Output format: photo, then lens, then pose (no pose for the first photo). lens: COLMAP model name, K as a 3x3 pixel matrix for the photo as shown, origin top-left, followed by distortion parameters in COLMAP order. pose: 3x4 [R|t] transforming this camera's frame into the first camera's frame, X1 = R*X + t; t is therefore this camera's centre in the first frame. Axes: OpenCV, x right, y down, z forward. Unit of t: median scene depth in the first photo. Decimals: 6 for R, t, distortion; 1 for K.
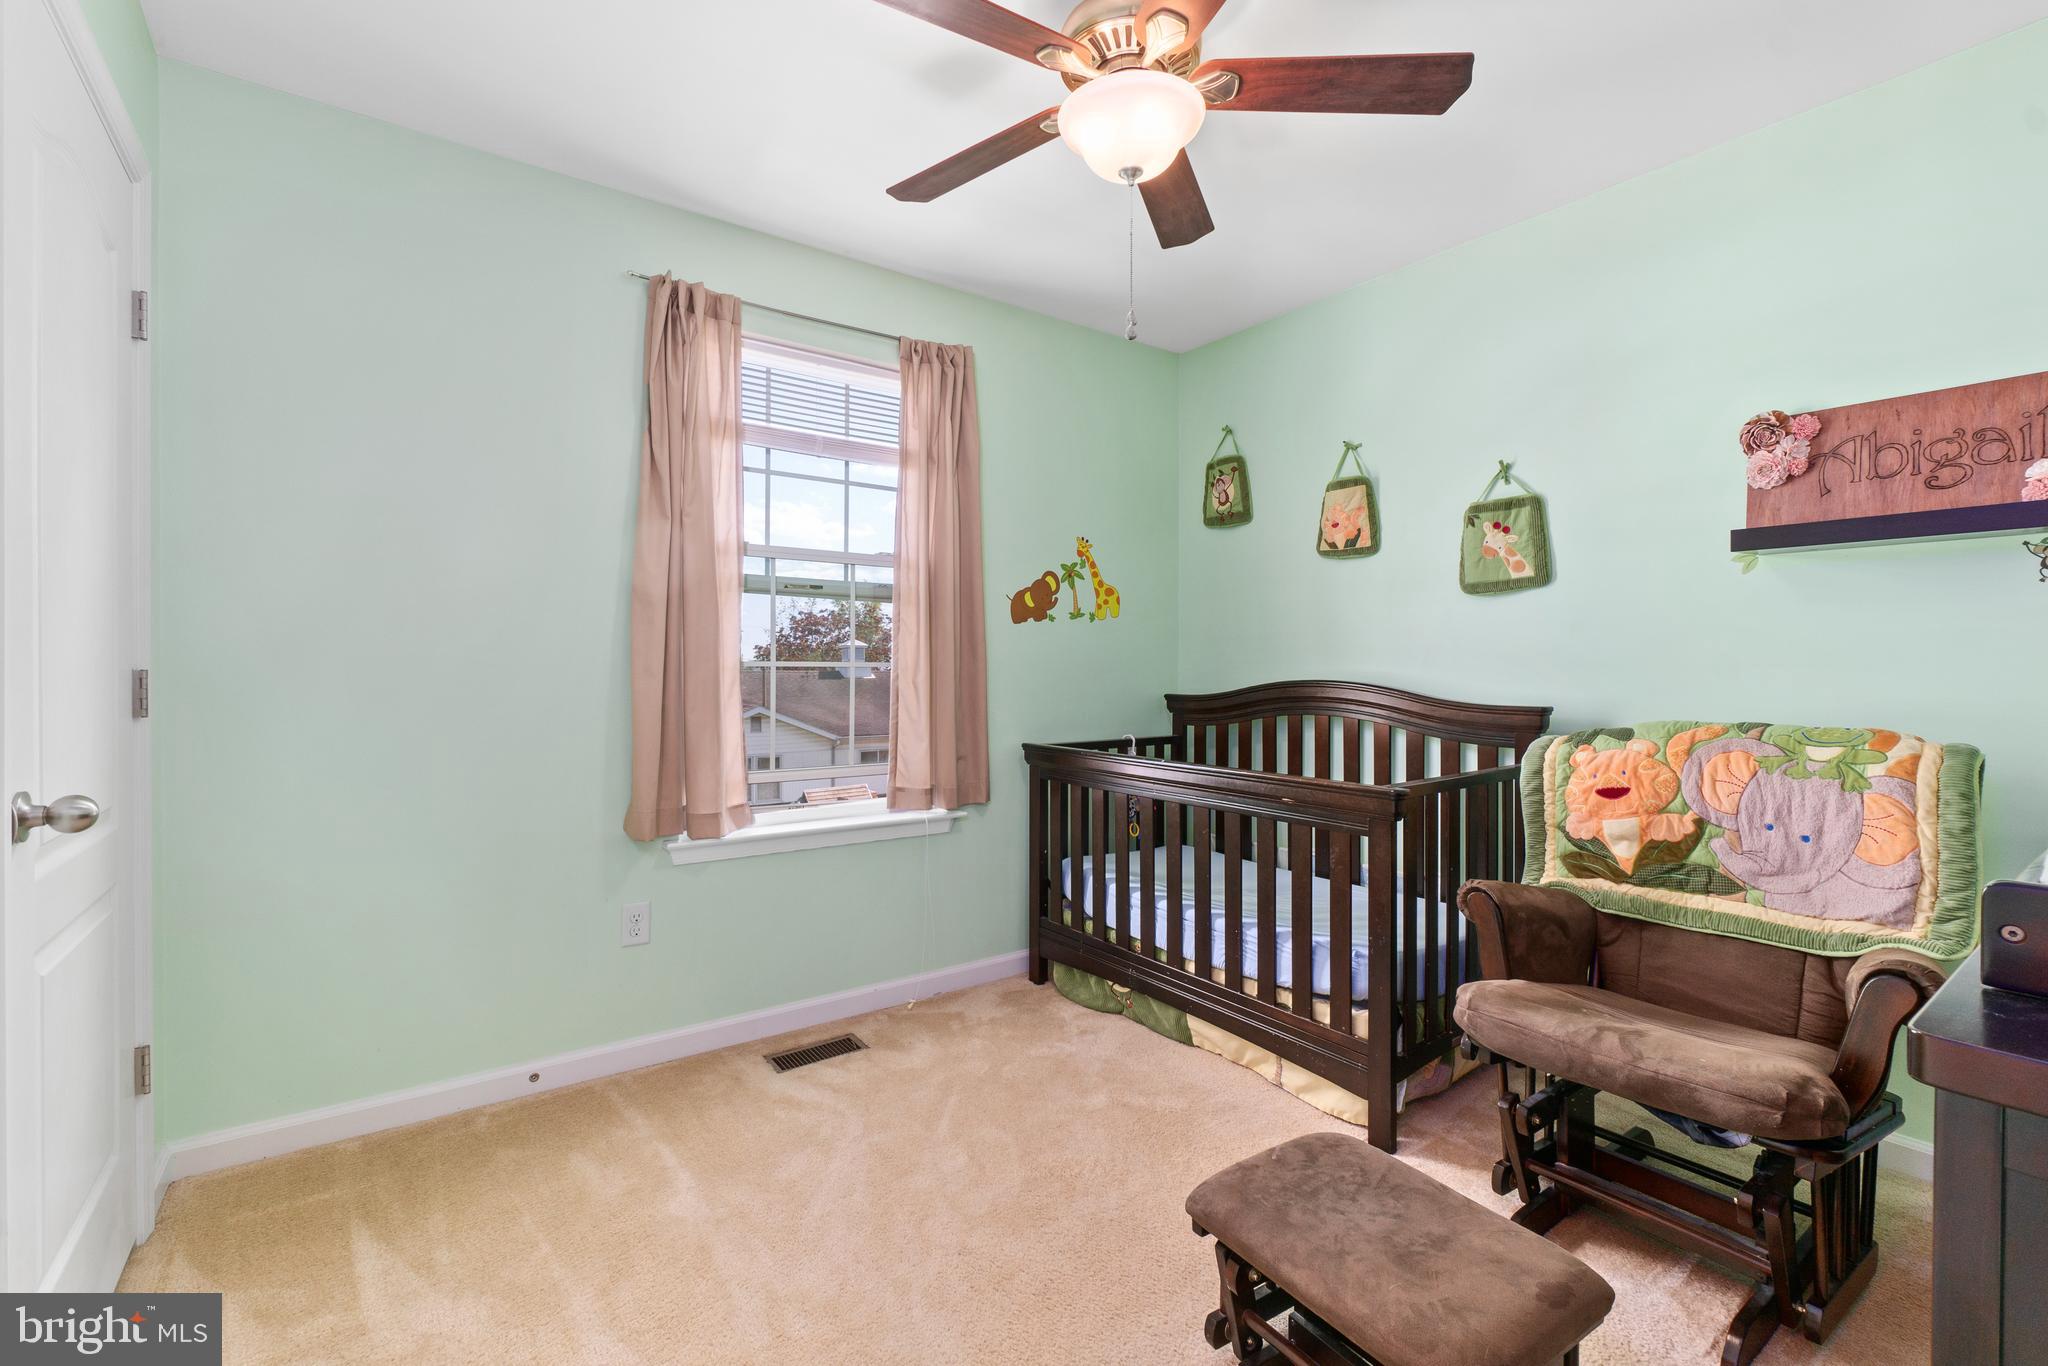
lens RADIAL K [[885.0, 0, 1016.2], [0, 885.0, 684.6], [0, 0, 1]] dist [-0.003721, -0.000109]
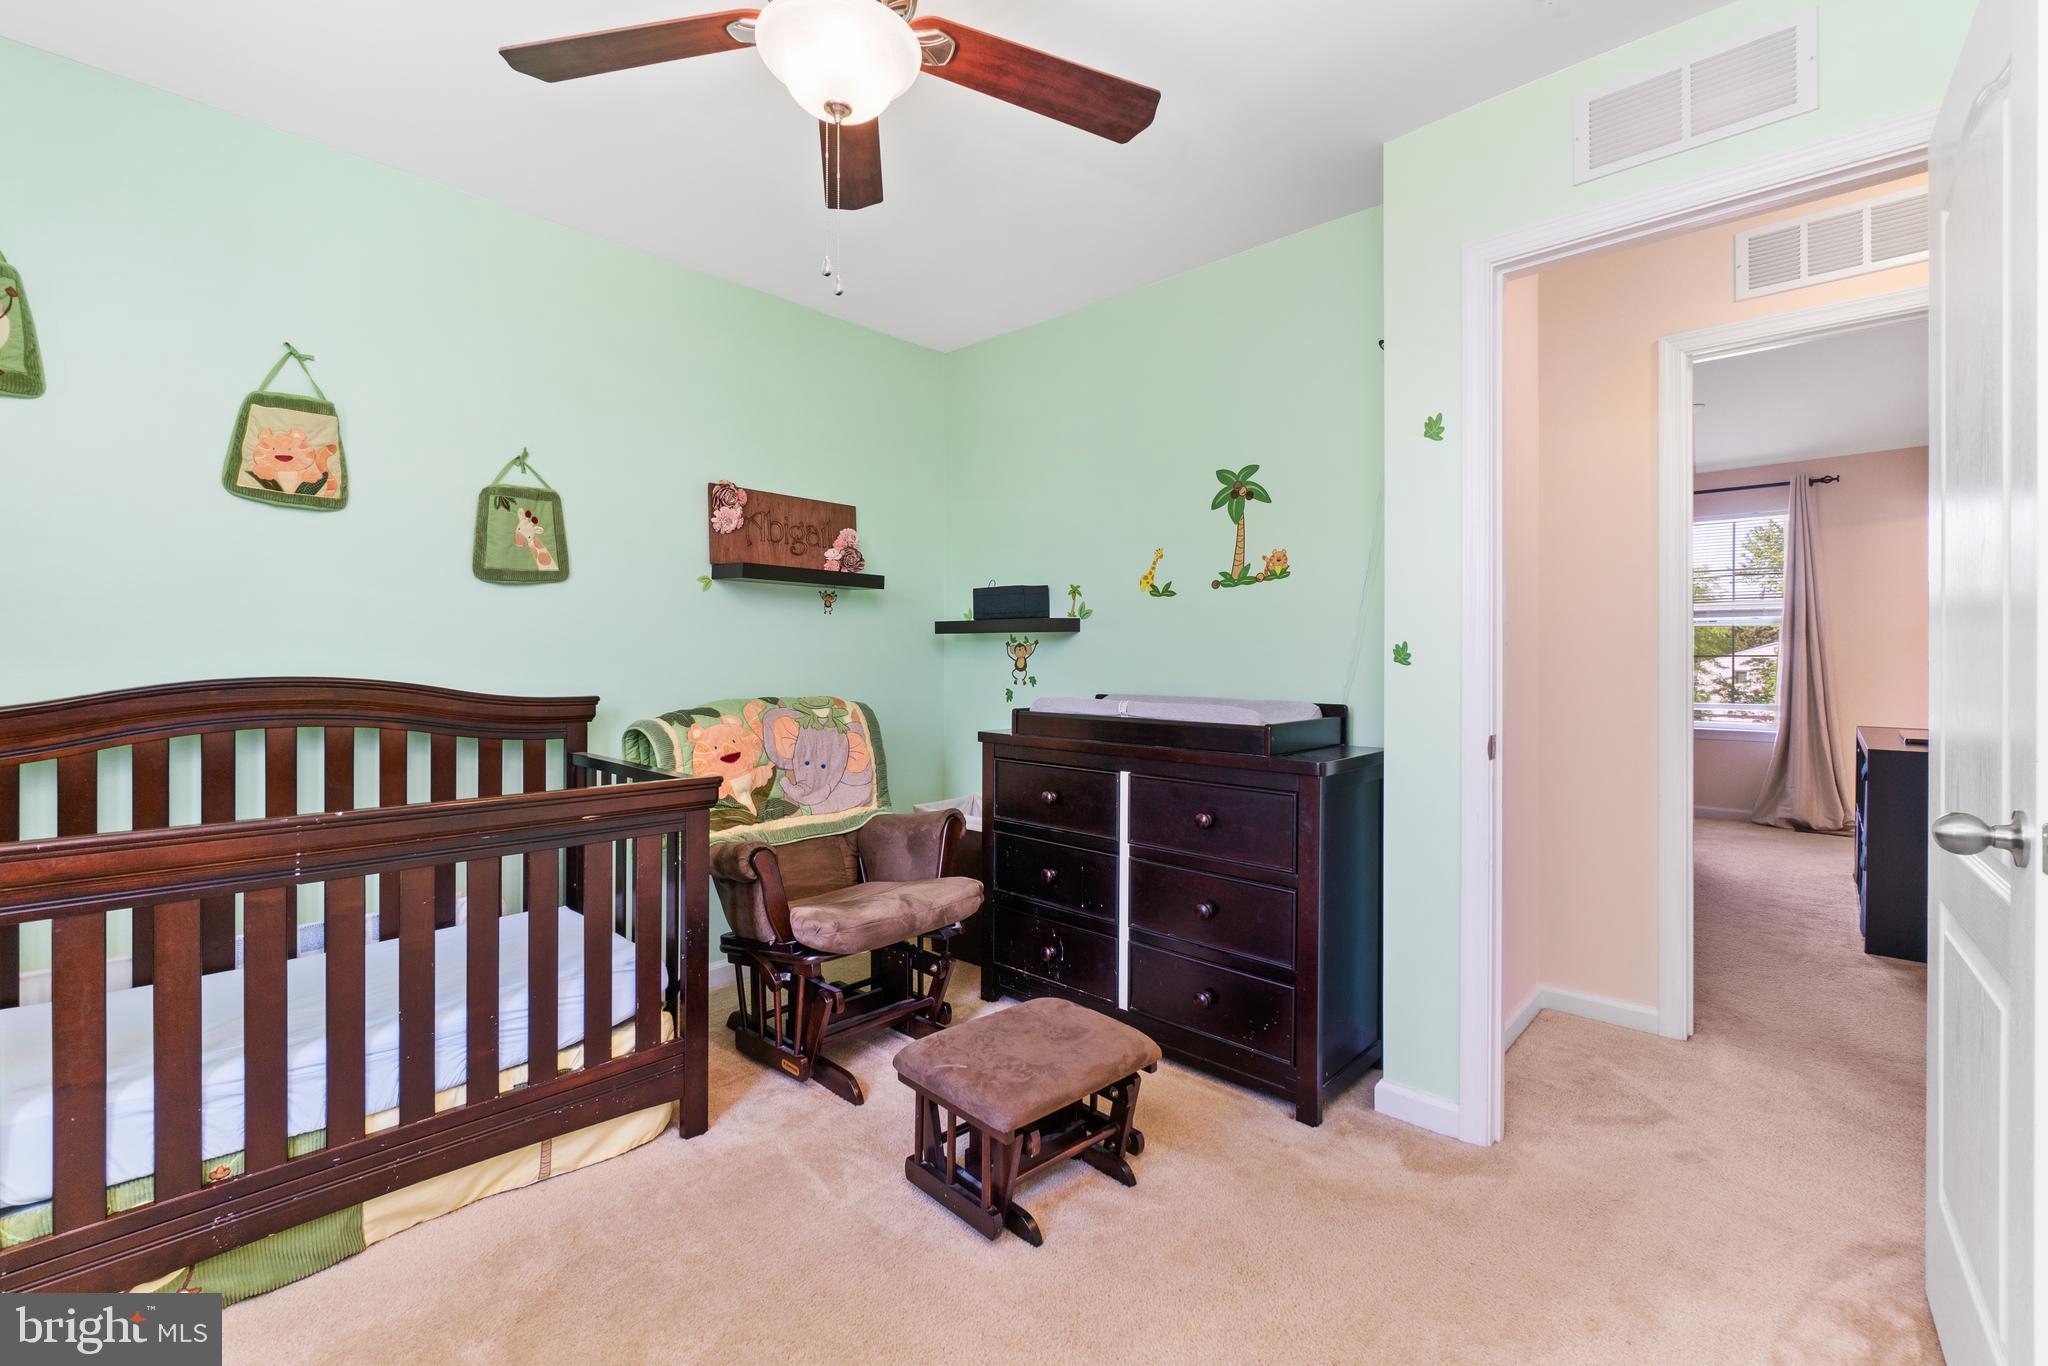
lens RADIAL K [[885.0, 0, 1023.1], [0, 885.0, 663.8], [0, 0, 1]] dist [-0.003721, -0.000109]
pose [[-0.189474, -0.008349, 0.981850, -0.538308], [0.013820, 0.999842, 0.011169, -0.018213], [-0.981788, 0.015685, -0.189329, 0.671035]]
